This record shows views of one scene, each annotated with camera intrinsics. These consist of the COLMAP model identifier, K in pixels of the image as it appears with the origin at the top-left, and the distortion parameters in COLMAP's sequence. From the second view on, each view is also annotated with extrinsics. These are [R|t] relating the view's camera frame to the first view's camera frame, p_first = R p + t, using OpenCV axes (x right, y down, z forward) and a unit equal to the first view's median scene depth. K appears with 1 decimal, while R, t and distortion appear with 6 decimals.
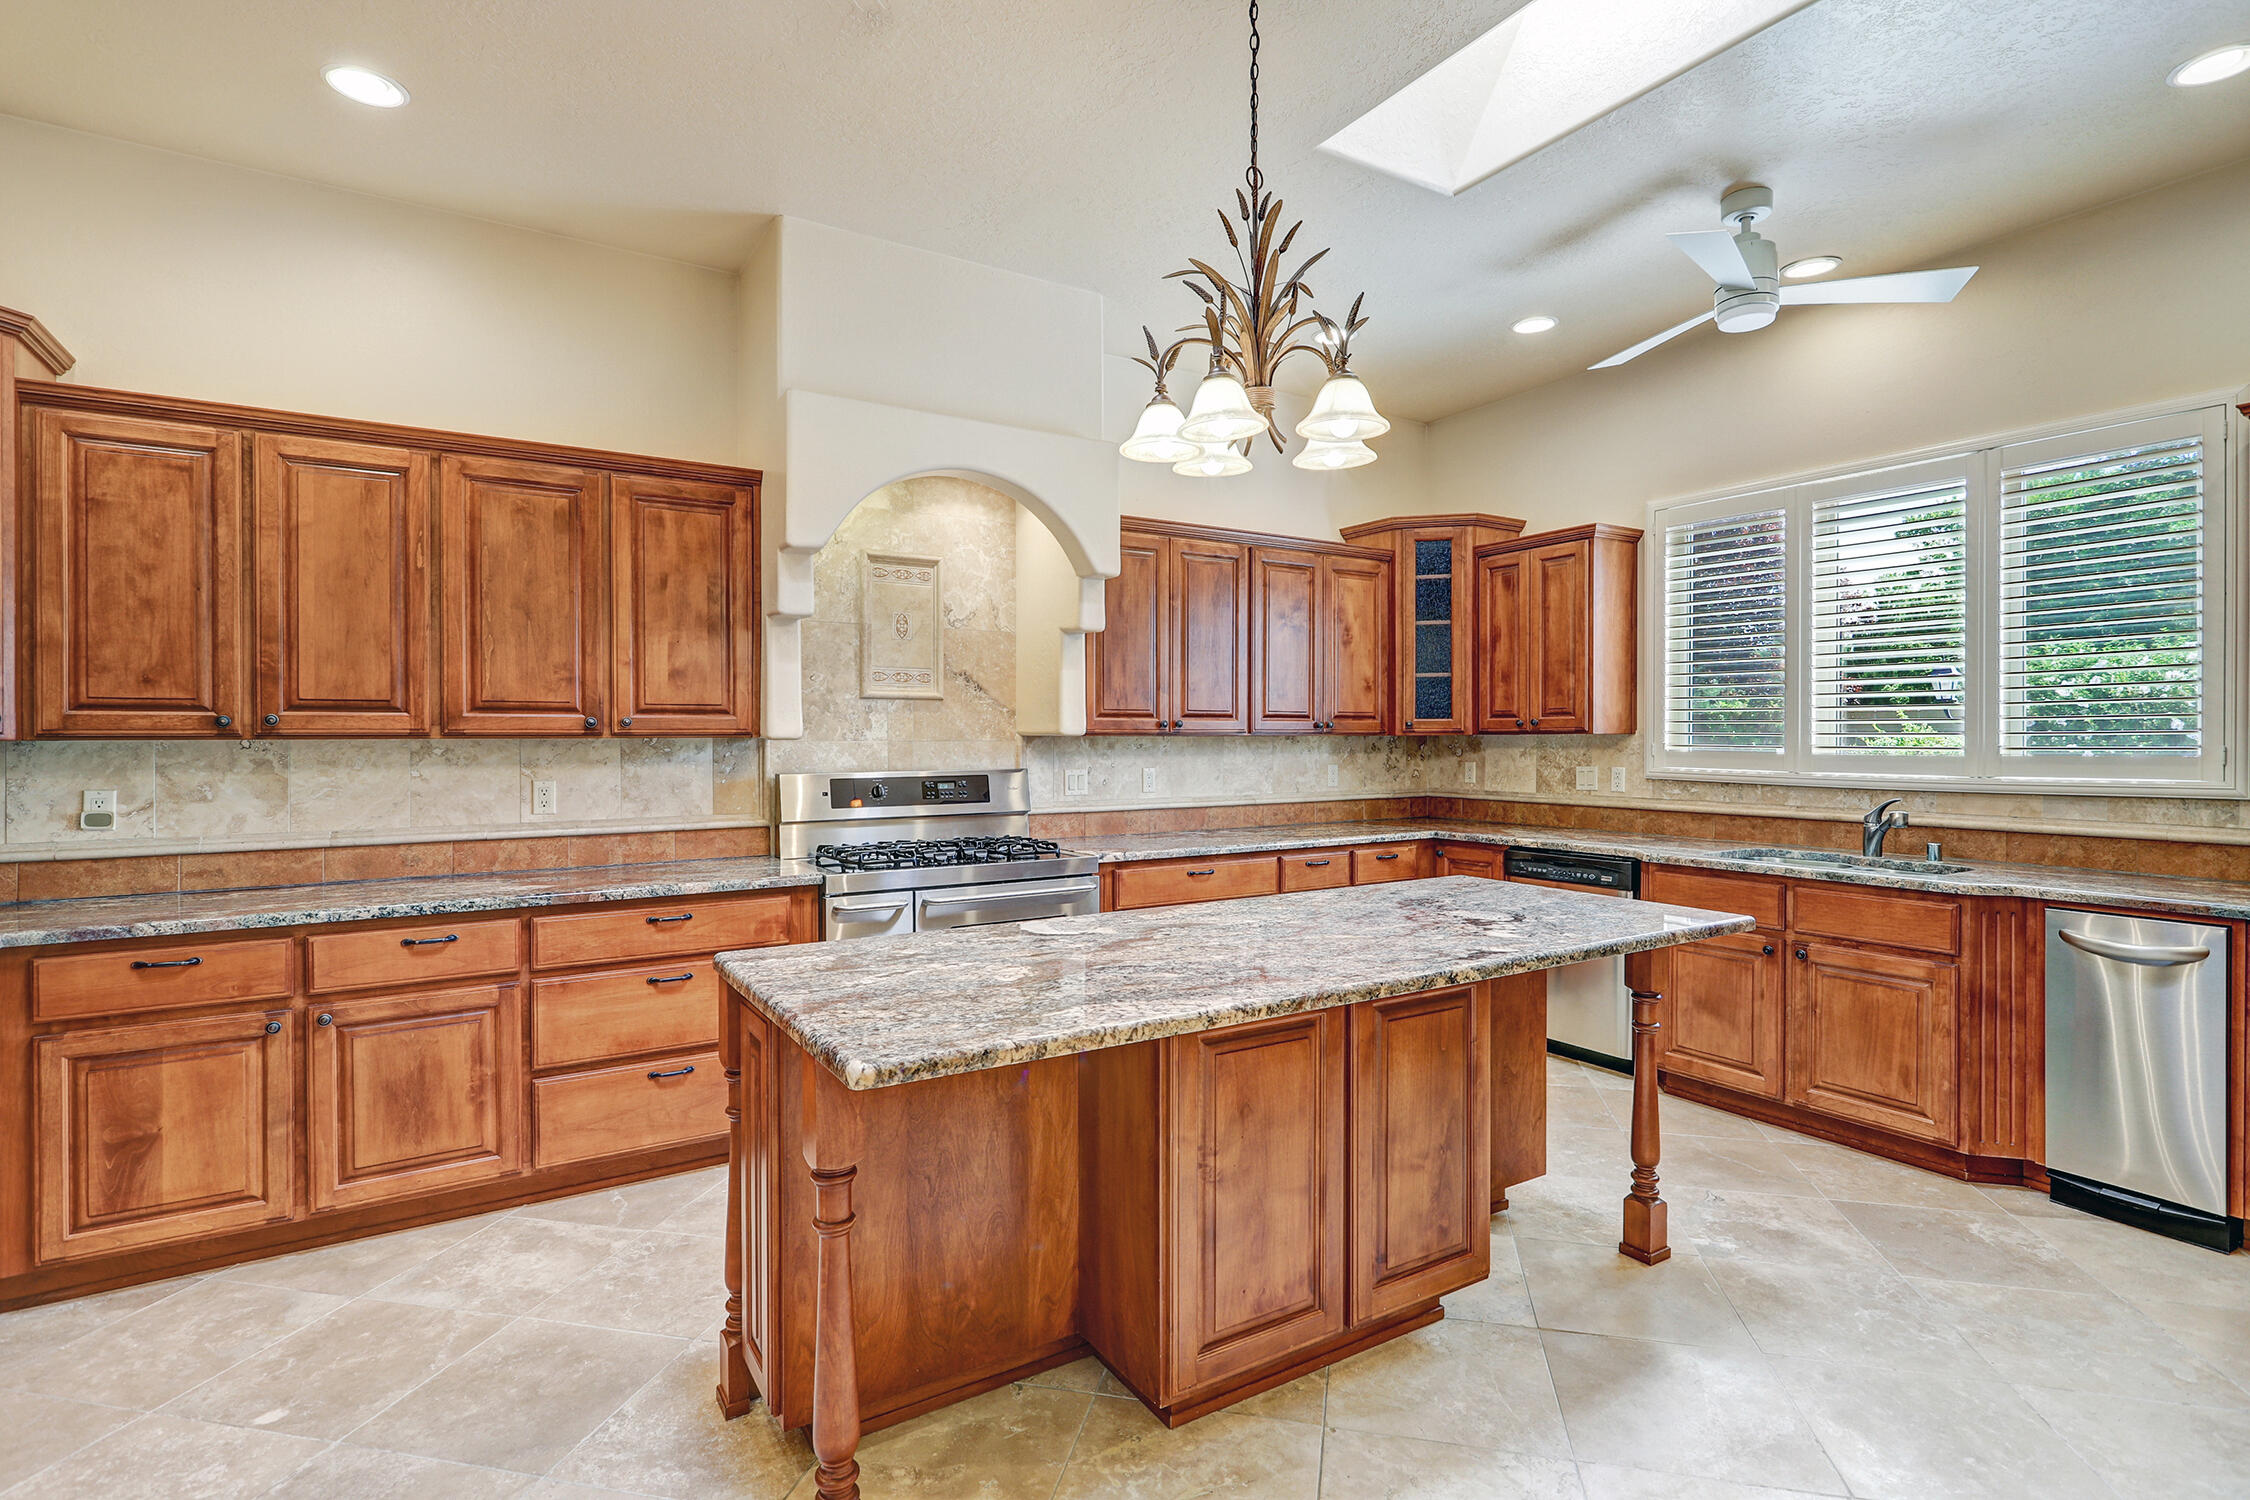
lens RADIAL K [[1080.9, 0, 1127.5], [0, 1080.9, 741.7], [0, 0, 1]] dist [-0.001016, 0.000599]
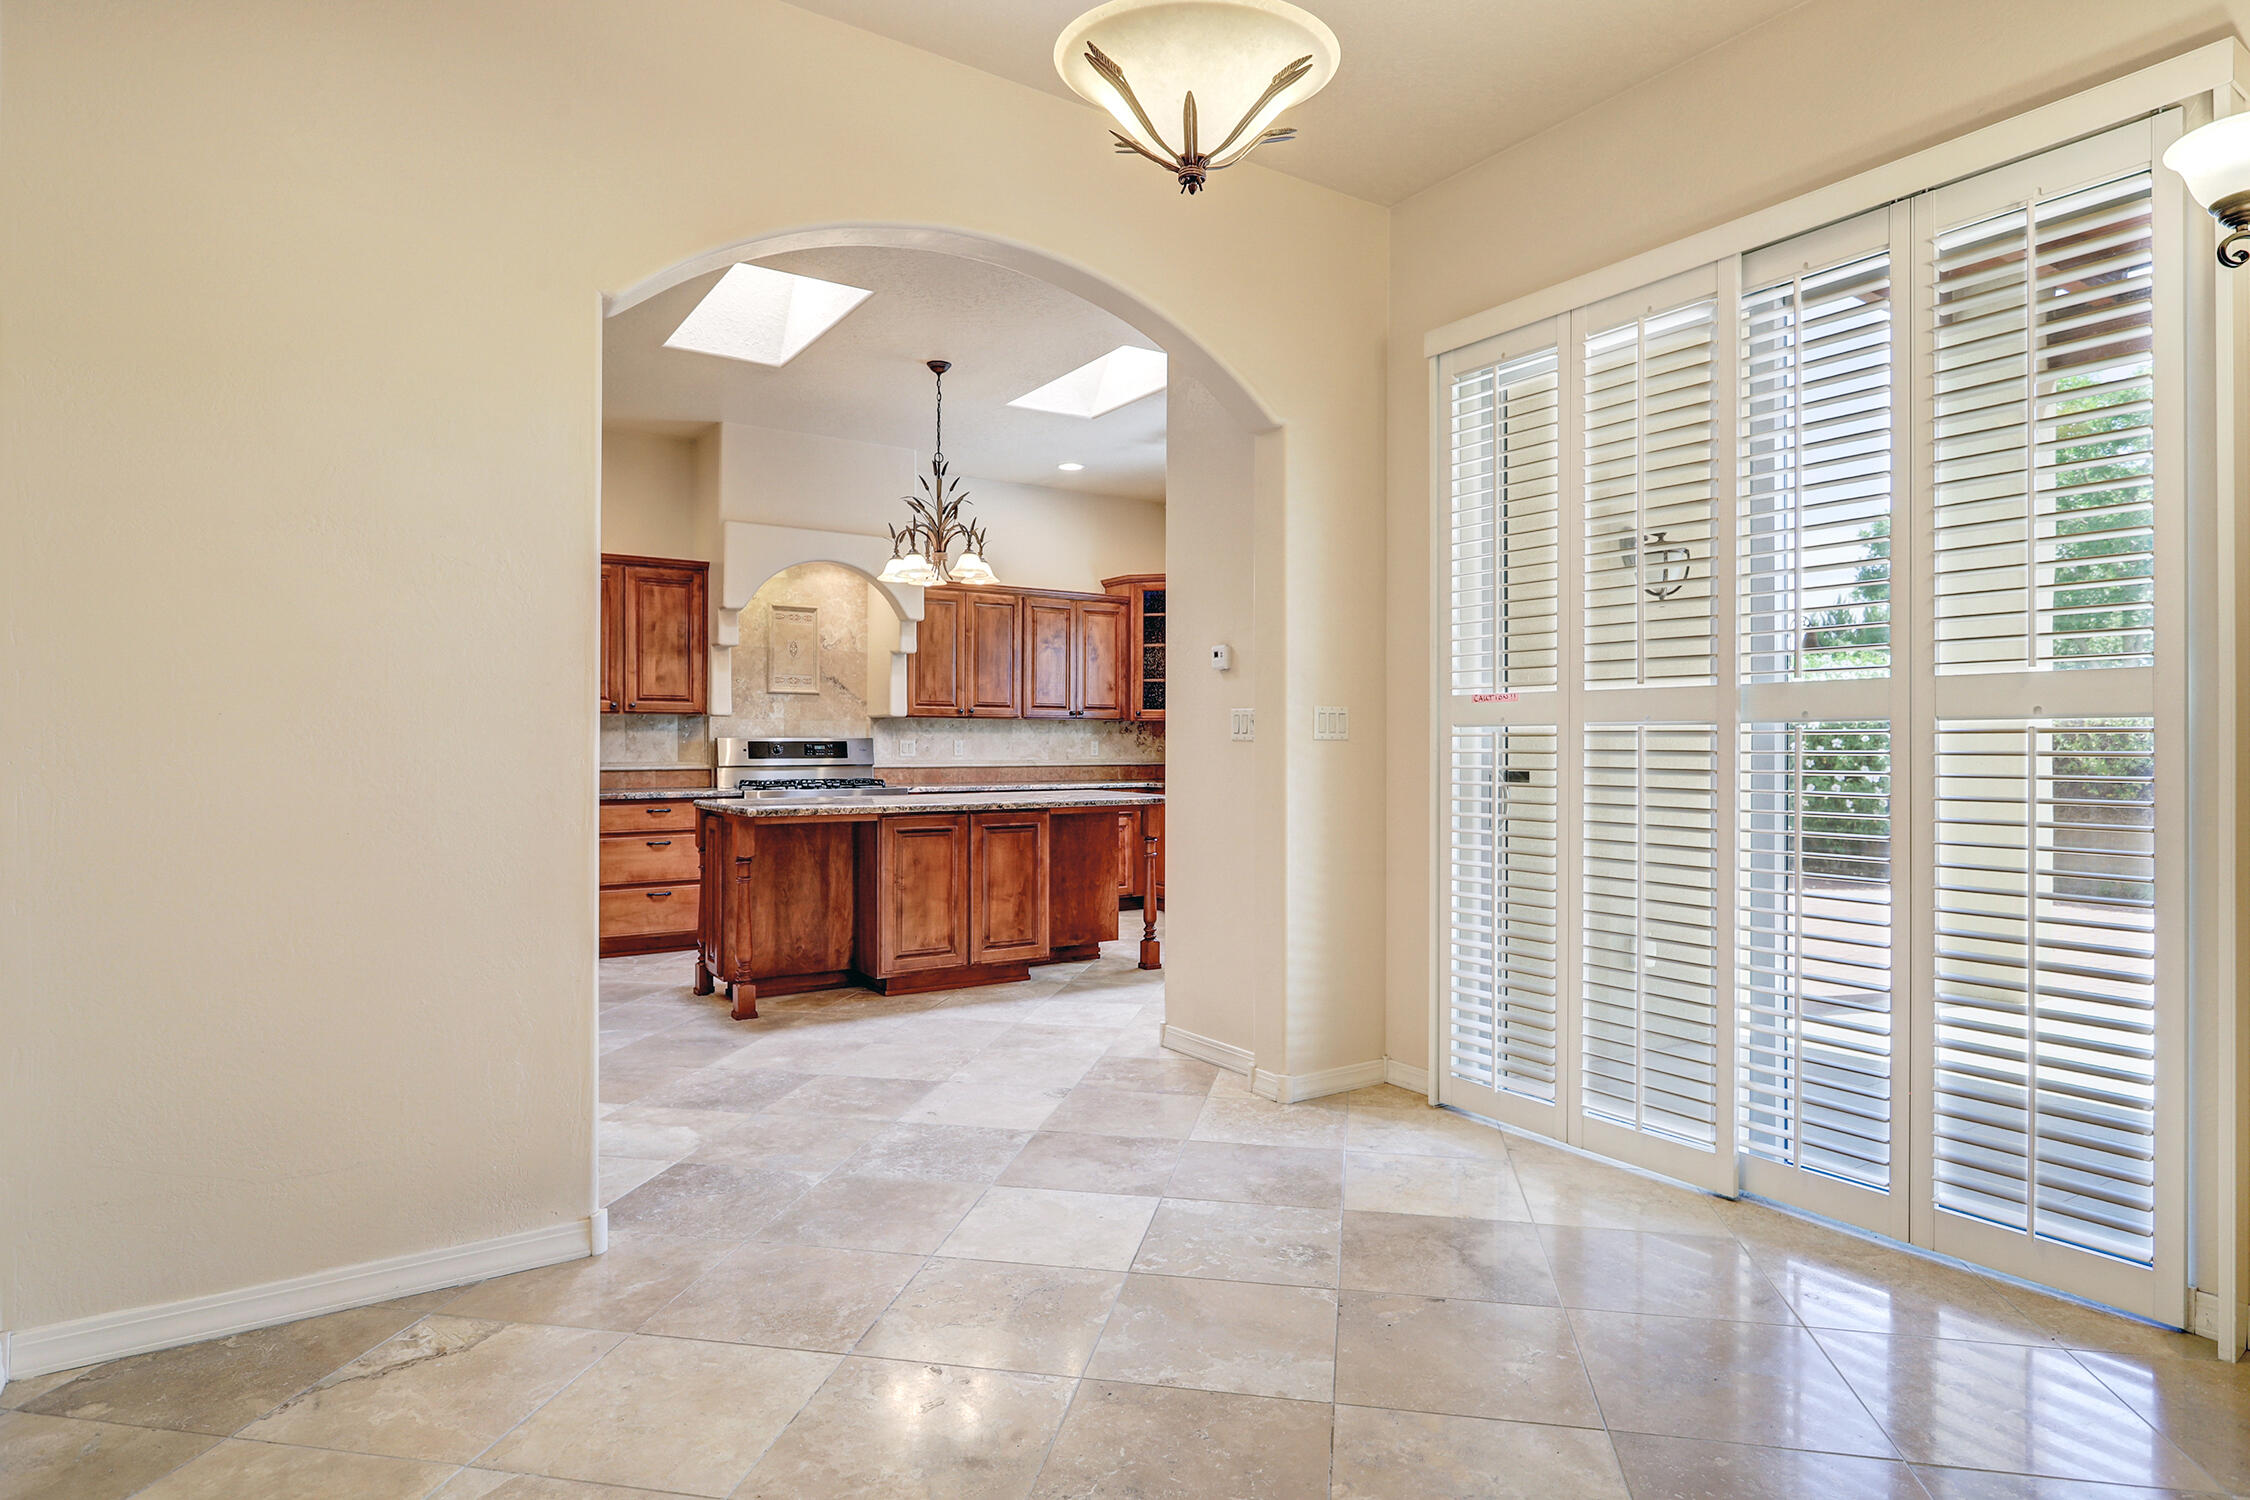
lens RADIAL K [[1209.5, 0, 1124.1], [0, 1209.5, 741.0], [0, 0, 1]] dist [0.000682, -0.000039]
pose [[0.999694, 0.003414, 0.024500, 0.290415], [-0.003224, 0.999965, -0.007782, 0.051996], [-0.024526, 0.007700, 0.999670, -0.985207]]
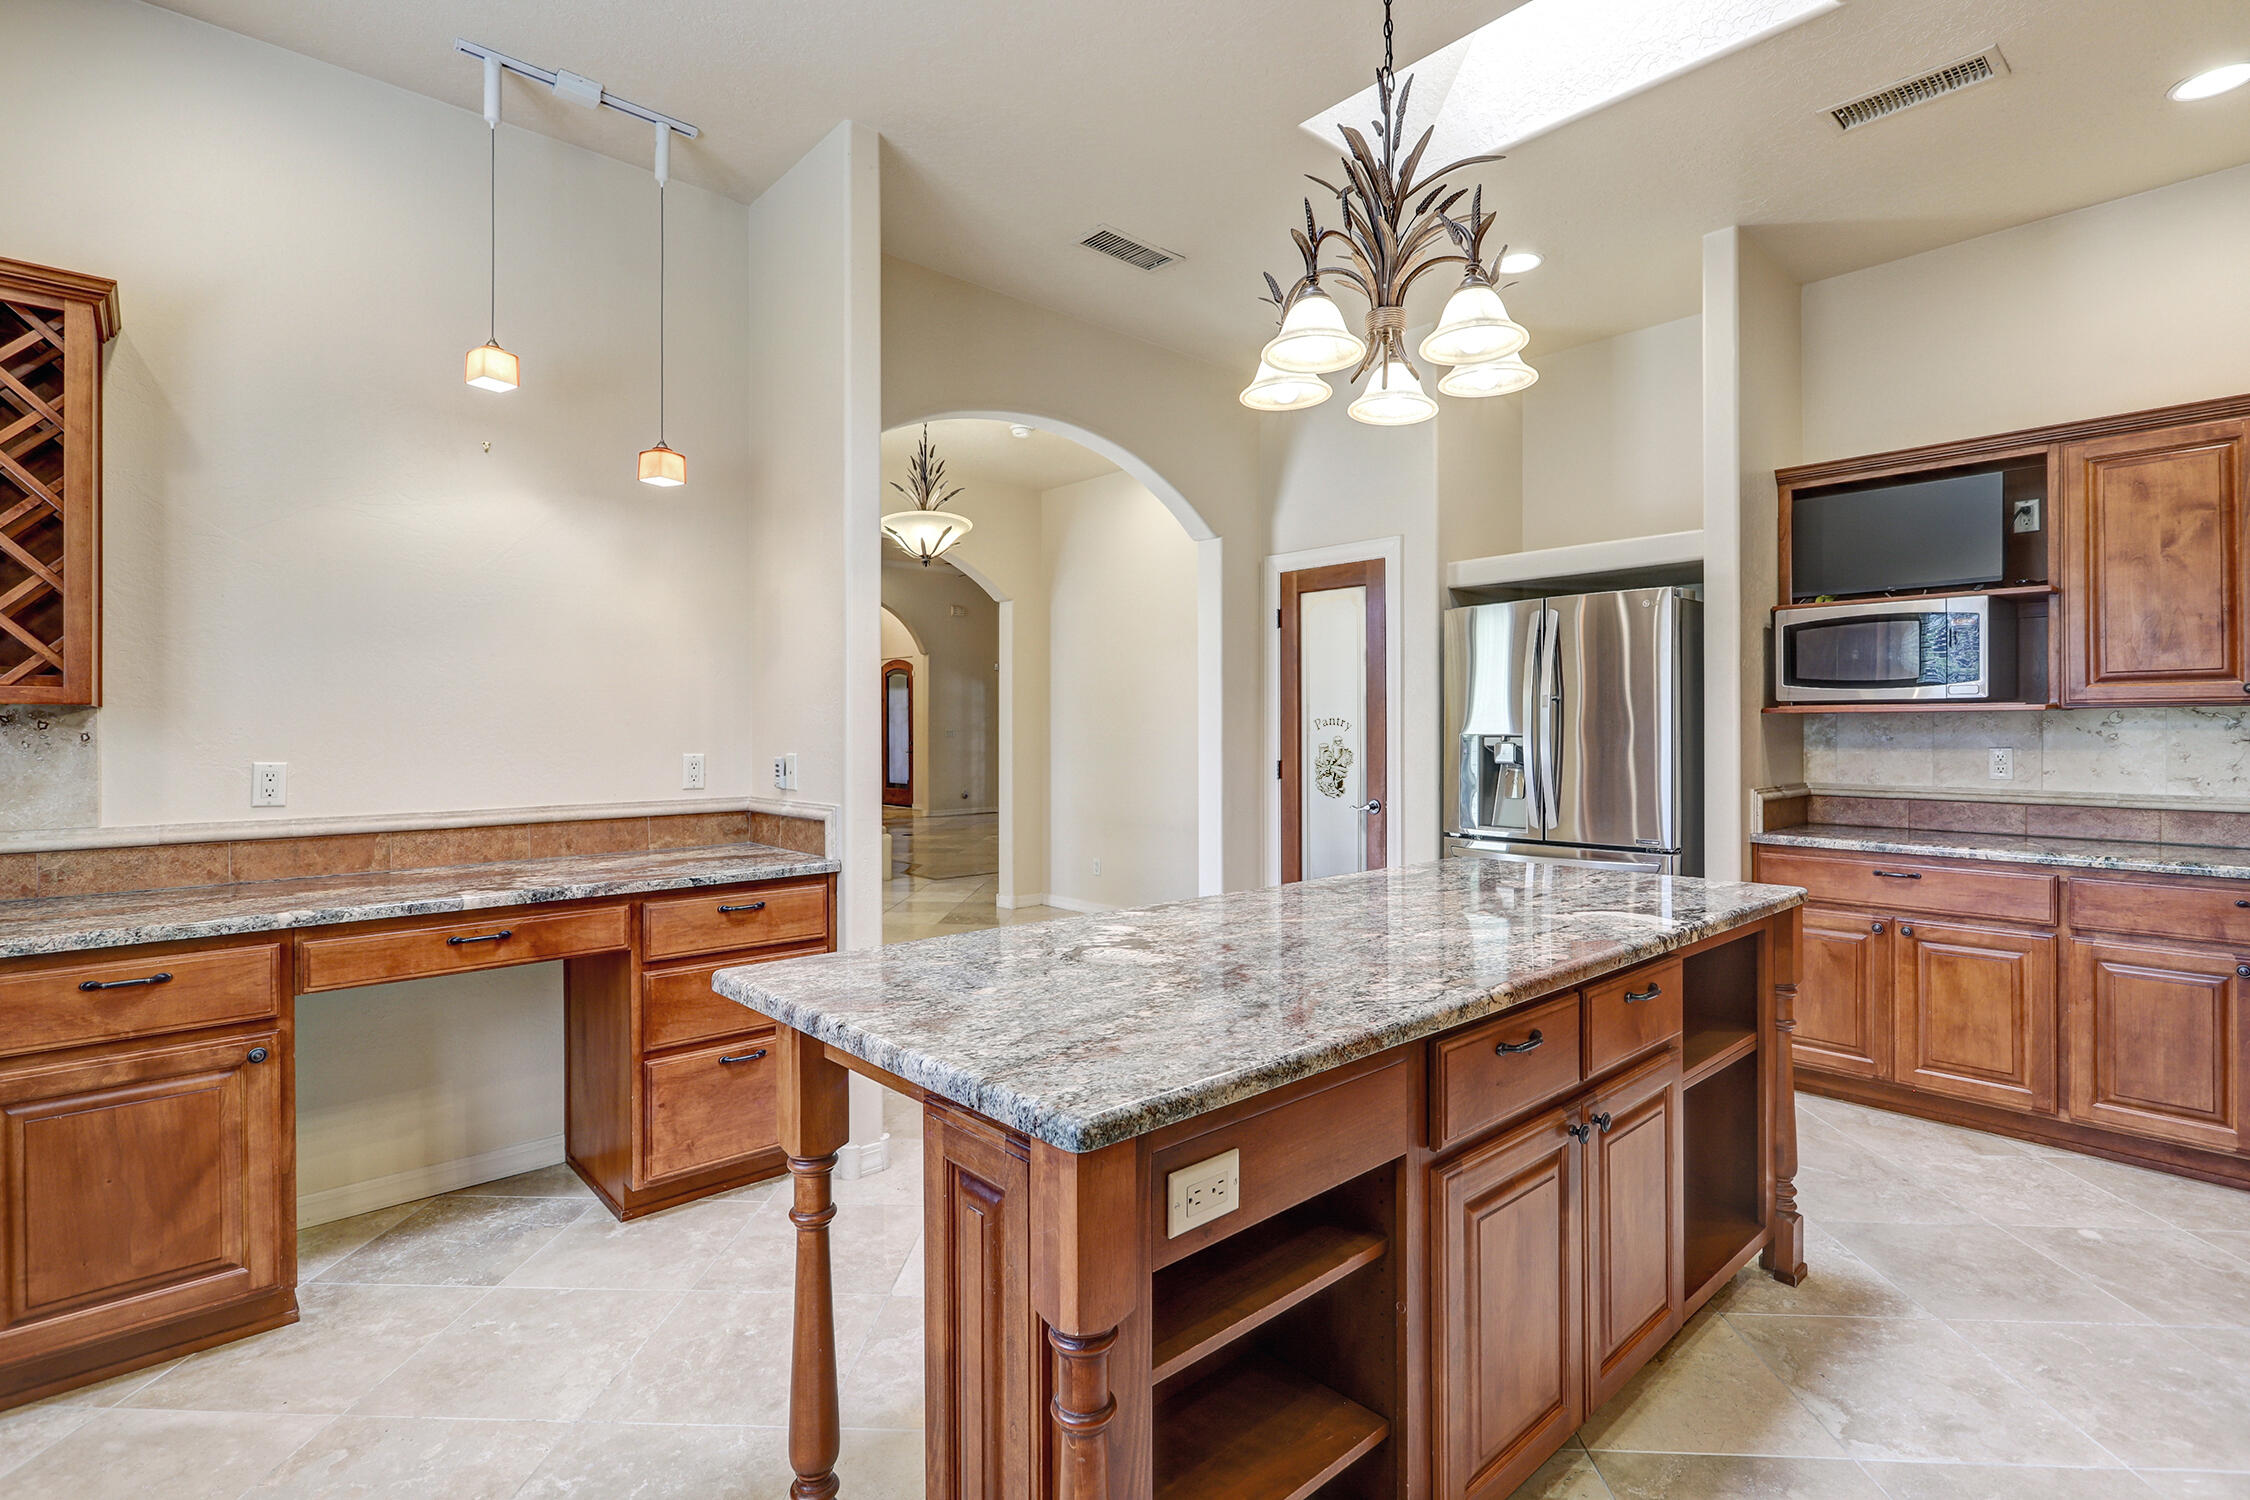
lens RADIAL K [[1057.7, 0, 1118.7], [0, 1057.7, 729.2], [0, 0, 1]] dist [0.001389, 0.000786]
pose [[-0.985783, 0.006032, -0.167915, 0.321918], [0.005447, 0.999977, 0.003945, 0.010699], [0.167935, 0.002974, -0.985794, 1.208234]]
